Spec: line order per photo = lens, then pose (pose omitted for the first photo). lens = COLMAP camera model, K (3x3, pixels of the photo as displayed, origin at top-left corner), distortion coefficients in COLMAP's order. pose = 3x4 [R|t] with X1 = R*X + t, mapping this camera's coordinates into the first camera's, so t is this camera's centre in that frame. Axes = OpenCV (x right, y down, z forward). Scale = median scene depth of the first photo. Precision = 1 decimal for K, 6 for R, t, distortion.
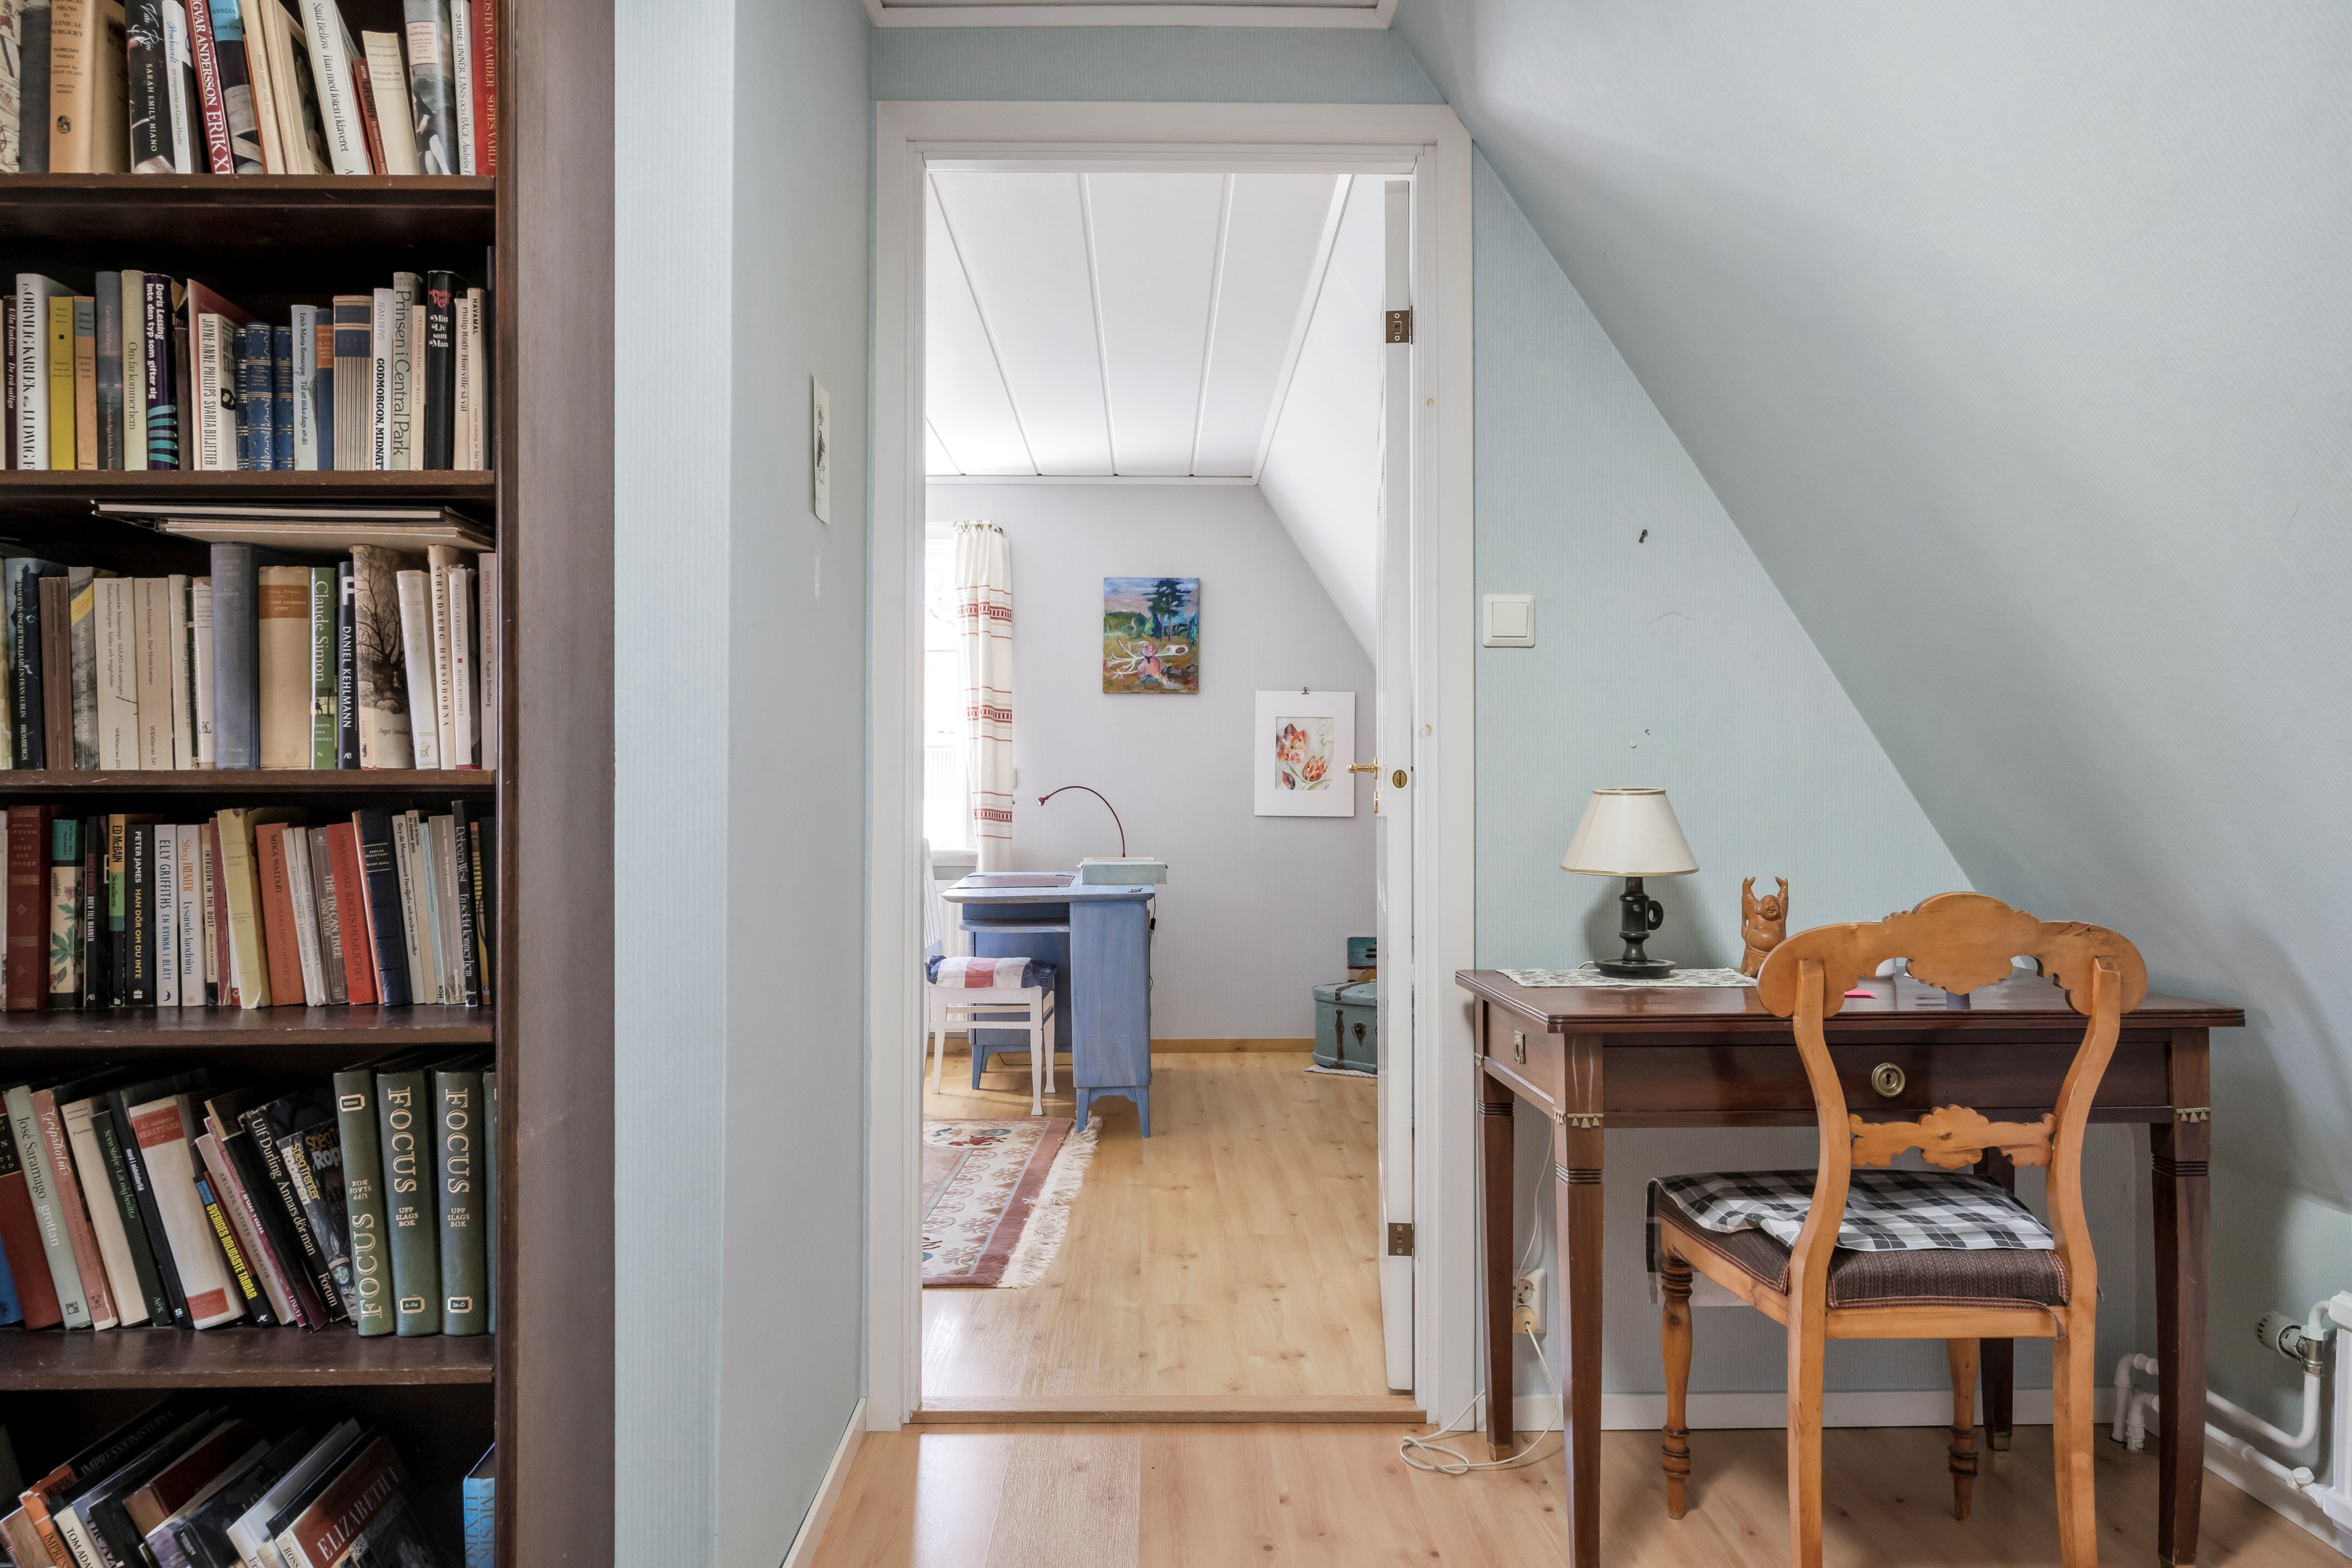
lens RADIAL K [[1667.5, 0, 1176.0], [0, 1667.5, 784.0], [0, 0, 1]] dist [-0.004709, -0.003570]
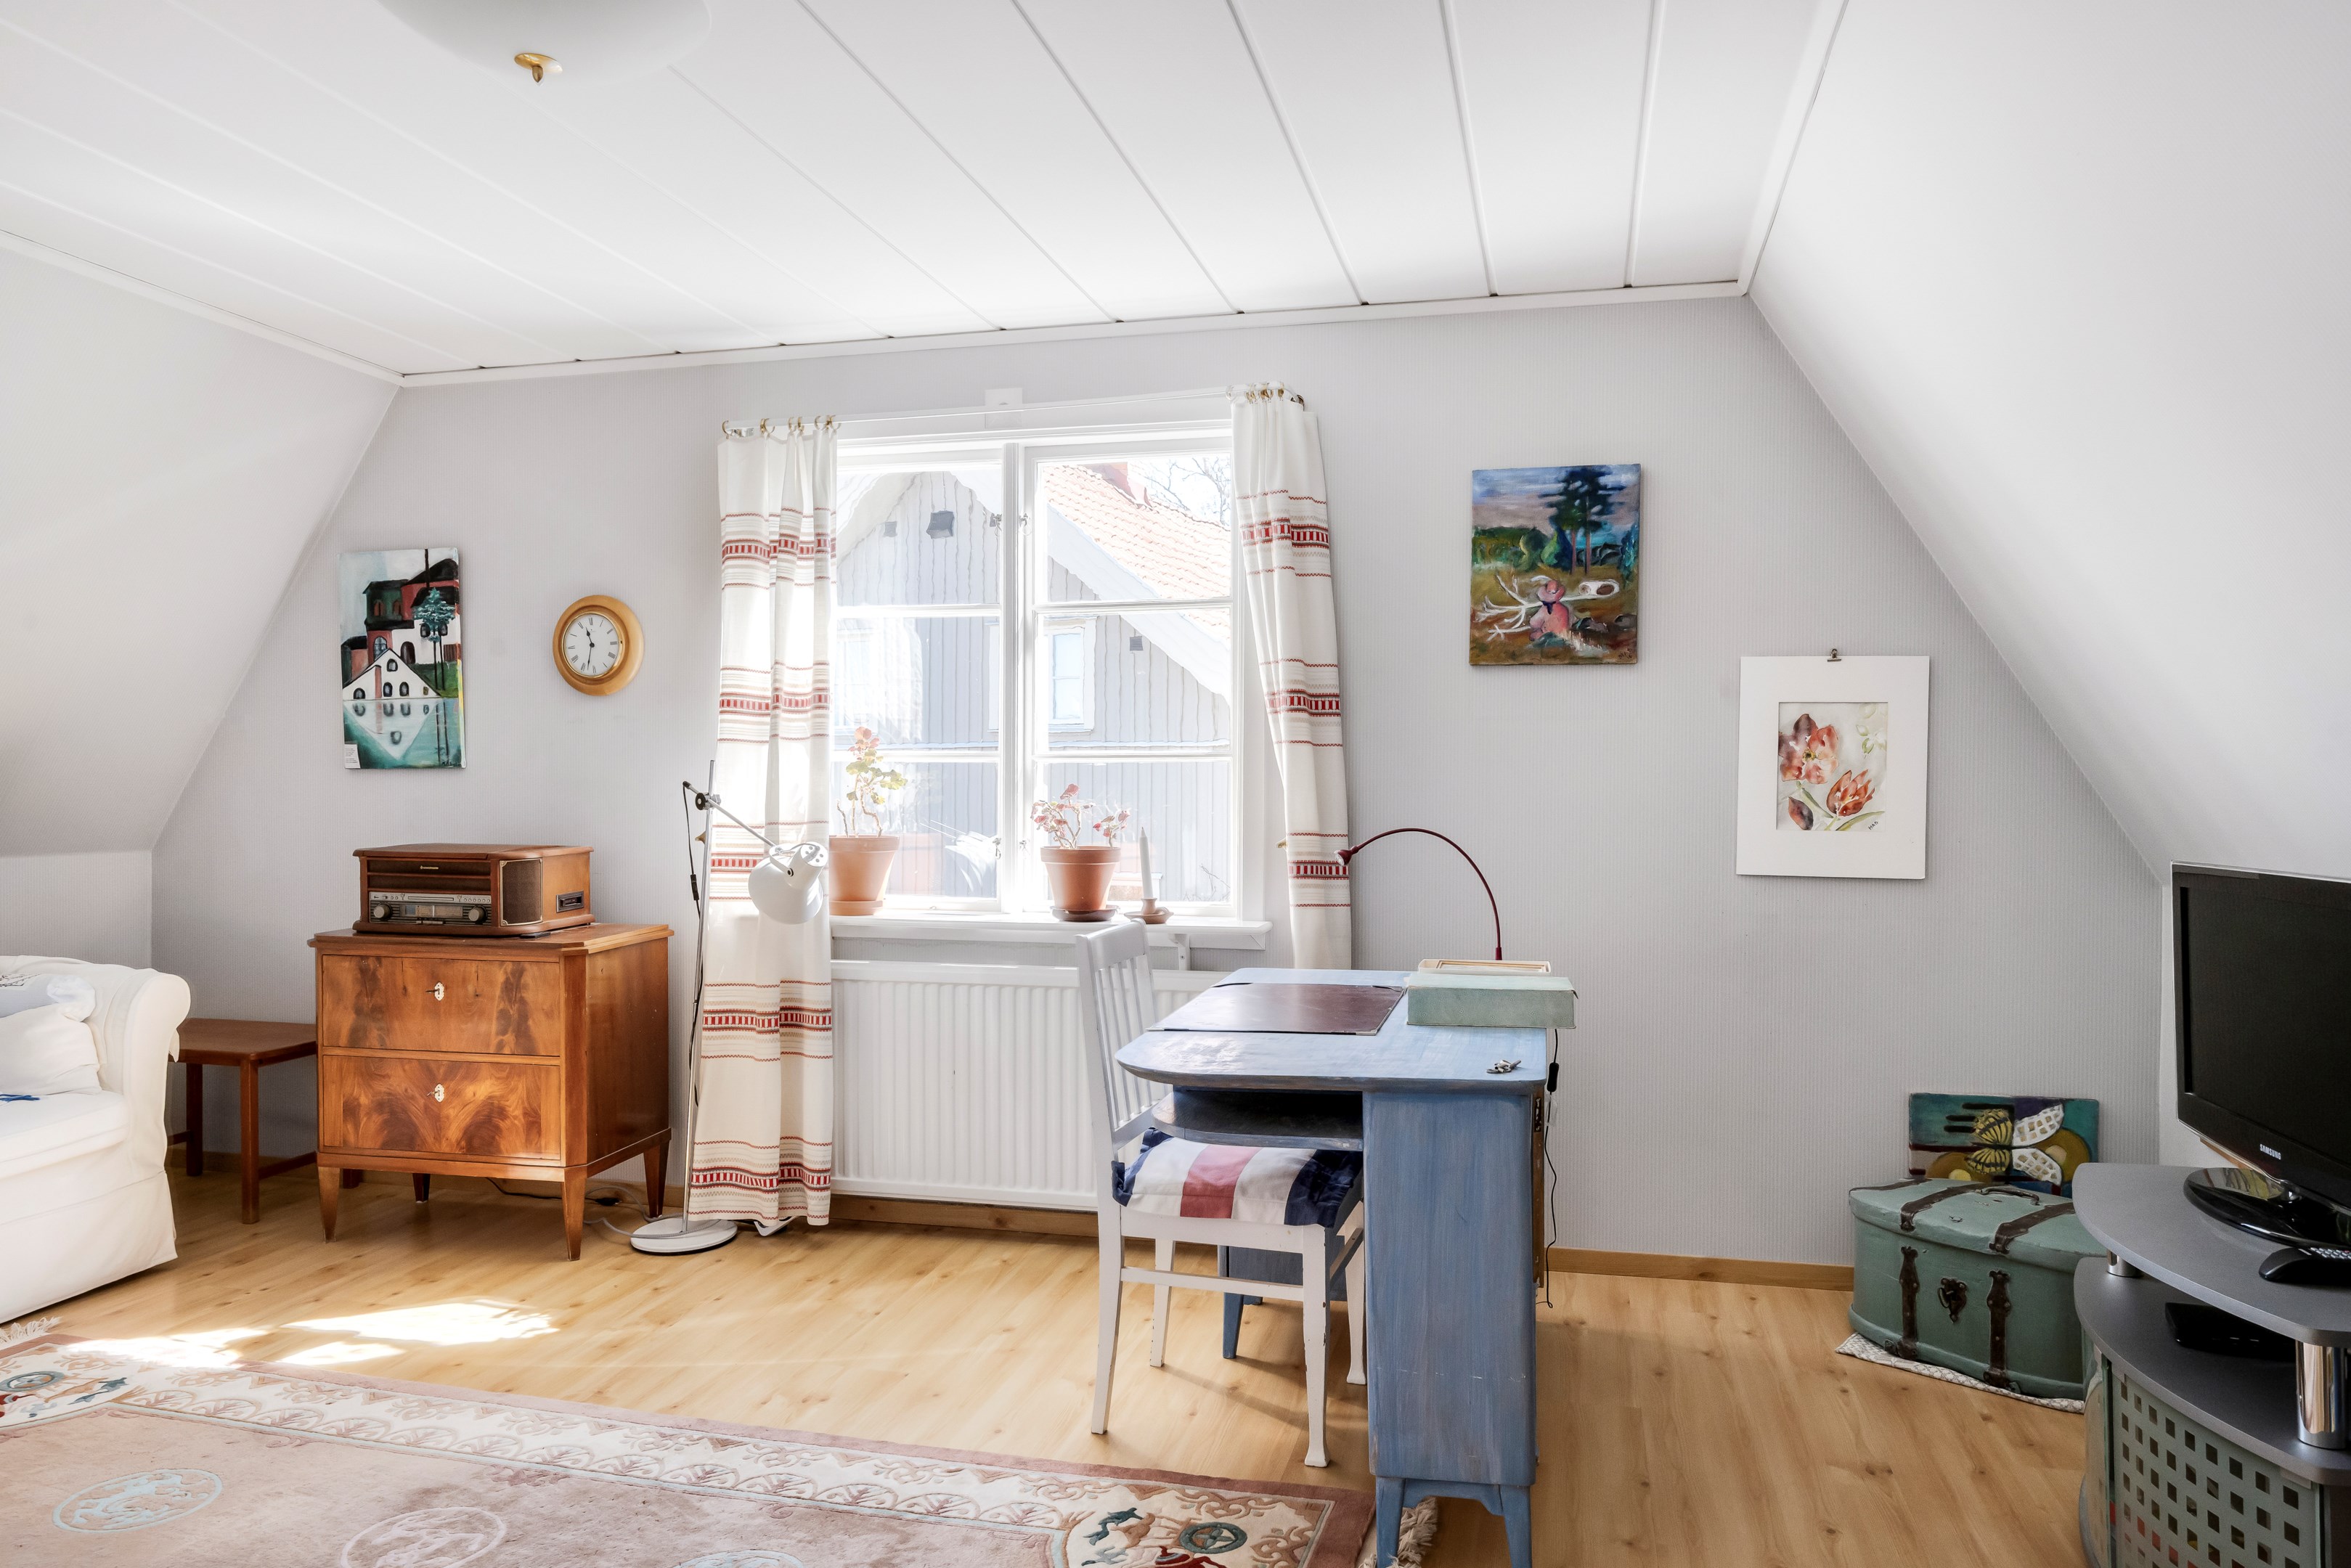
lens RADIAL K [[1488.7, 0, 1221.2], [0, 1488.7, 811.8], [0, 0, 1]] dist [0.004186, 0.001031]
pose [[0.968938, 0.005590, -0.247242, 0.001680], [-0.000527, 0.999789, 0.020538, -0.013402], [0.247304, -0.019770, 0.968736, 0.465631]]
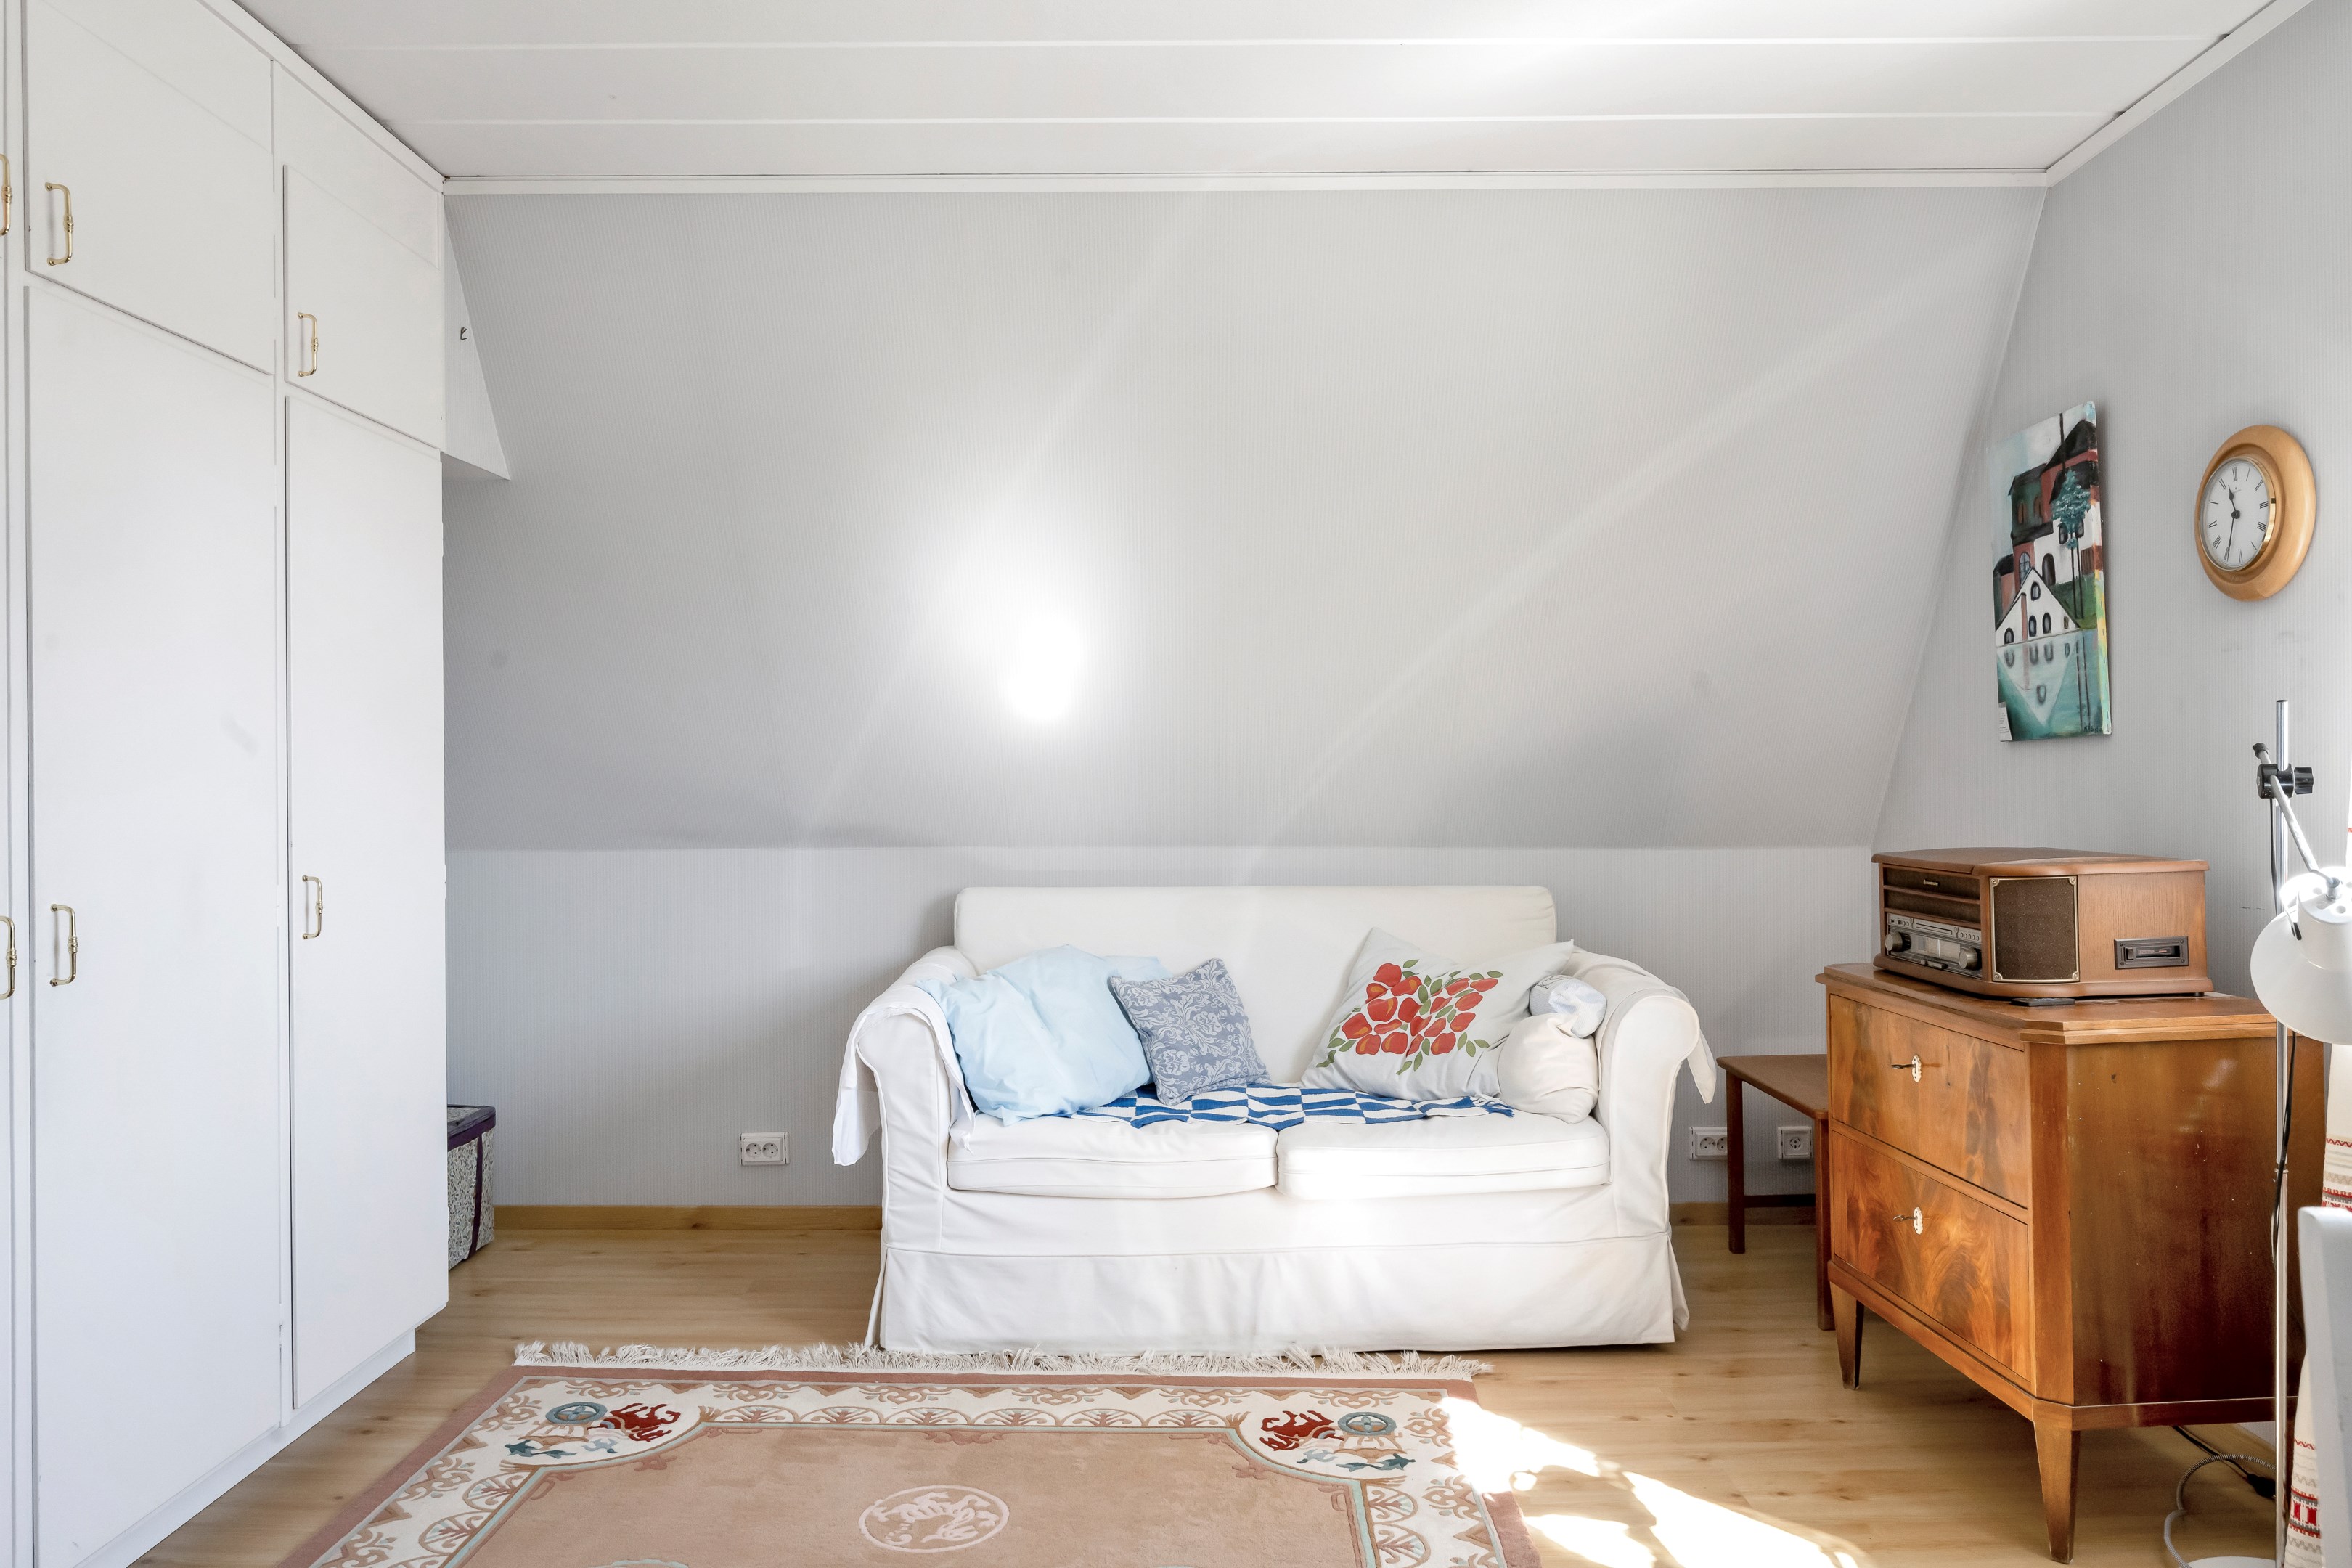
lens RADIAL K [[1667.5, 0, 1176.0], [0, 1667.5, 784.0], [0, 0, 1]] dist [-0.004709, -0.003570]
pose [[-0.023103, -0.003587, -0.999727, 0.001836], [0.014881, 0.999882, -0.003931, -0.006994], [0.999622, -0.014968, -0.023047, 0.753652]]
